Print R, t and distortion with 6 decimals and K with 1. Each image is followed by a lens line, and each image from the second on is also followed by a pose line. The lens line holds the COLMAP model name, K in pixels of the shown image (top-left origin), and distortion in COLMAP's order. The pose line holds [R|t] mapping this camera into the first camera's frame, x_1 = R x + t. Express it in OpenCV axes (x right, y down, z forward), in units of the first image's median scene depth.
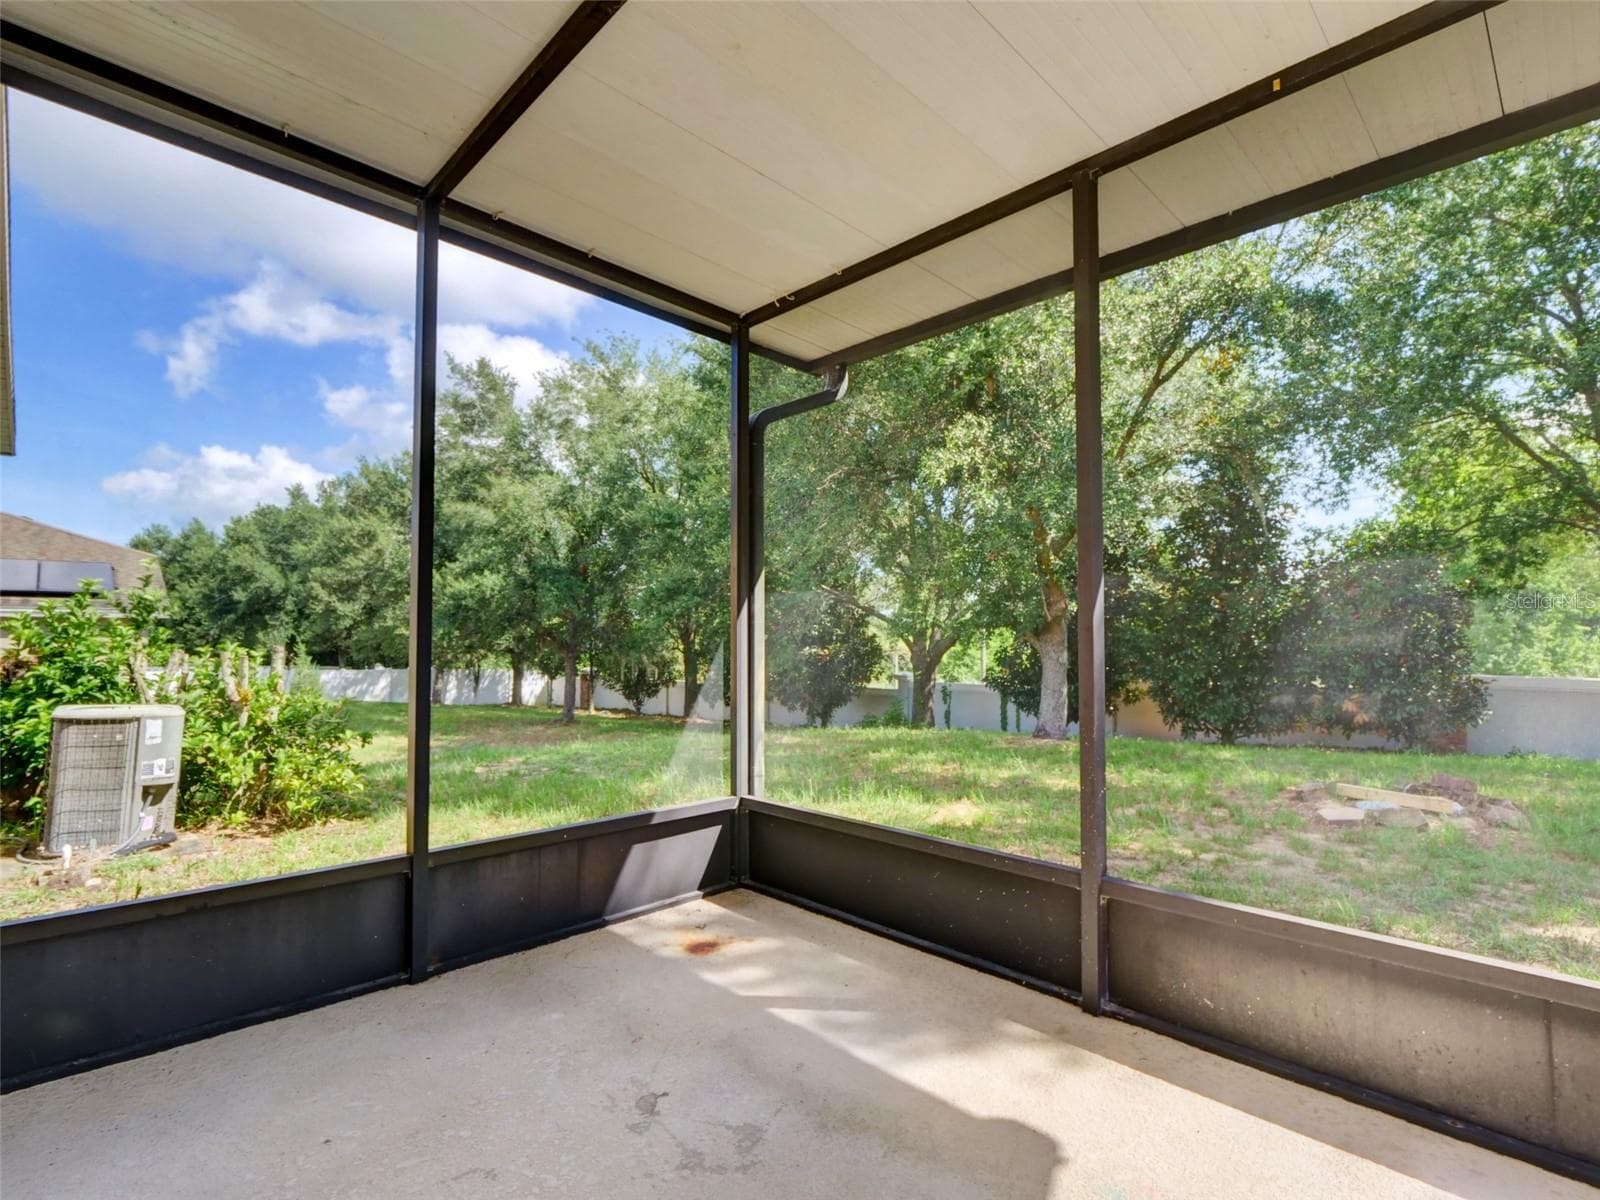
lens RADIAL K [[786.0, 0, 802.9], [0, 786.0, 598.0], [0, 0, 1]] dist [-0.001589, 0.000698]
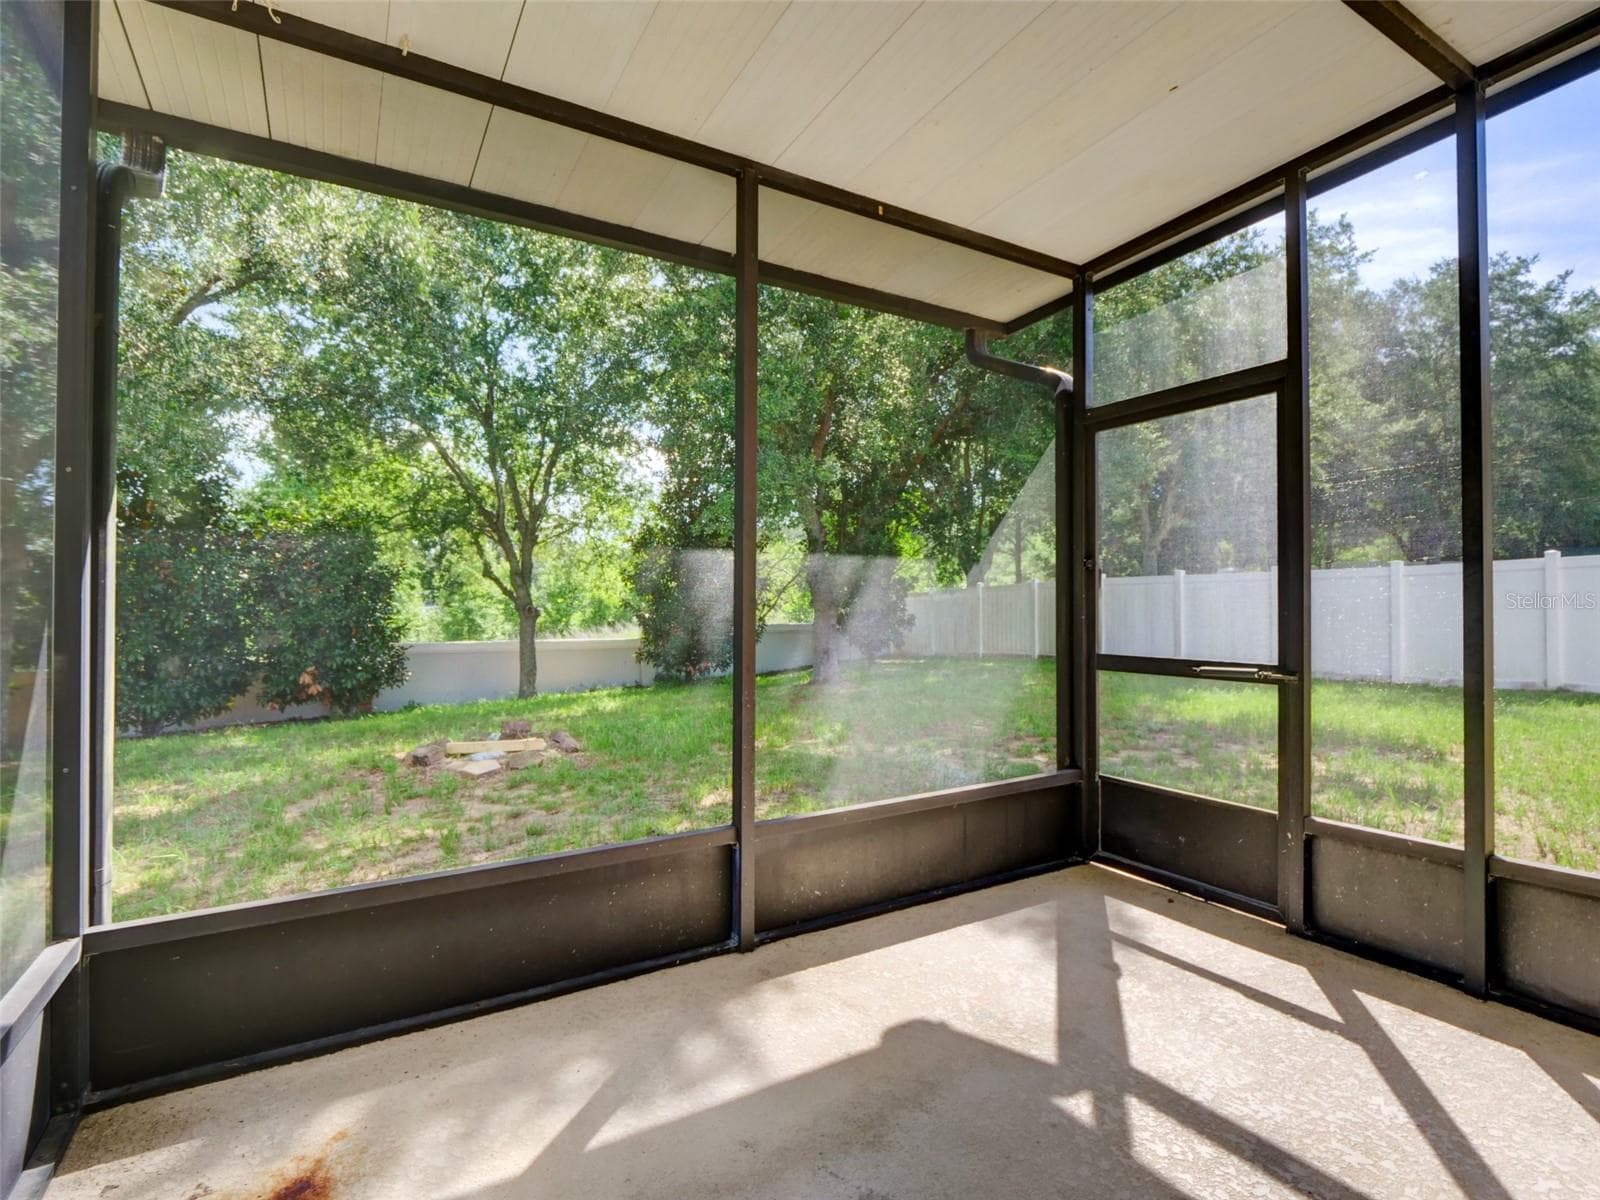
lens RADIAL K [[786.0, 0, 802.1], [0, 786.0, 602.0], [0, 0, 1]] dist [-0.001589, 0.000698]
pose [[0.237179, 0.006287, 0.971446, -0.638857], [-0.043181, 0.999059, 0.004077, 0.031458], [-0.970506, -0.042915, 0.237227, 0.640649]]
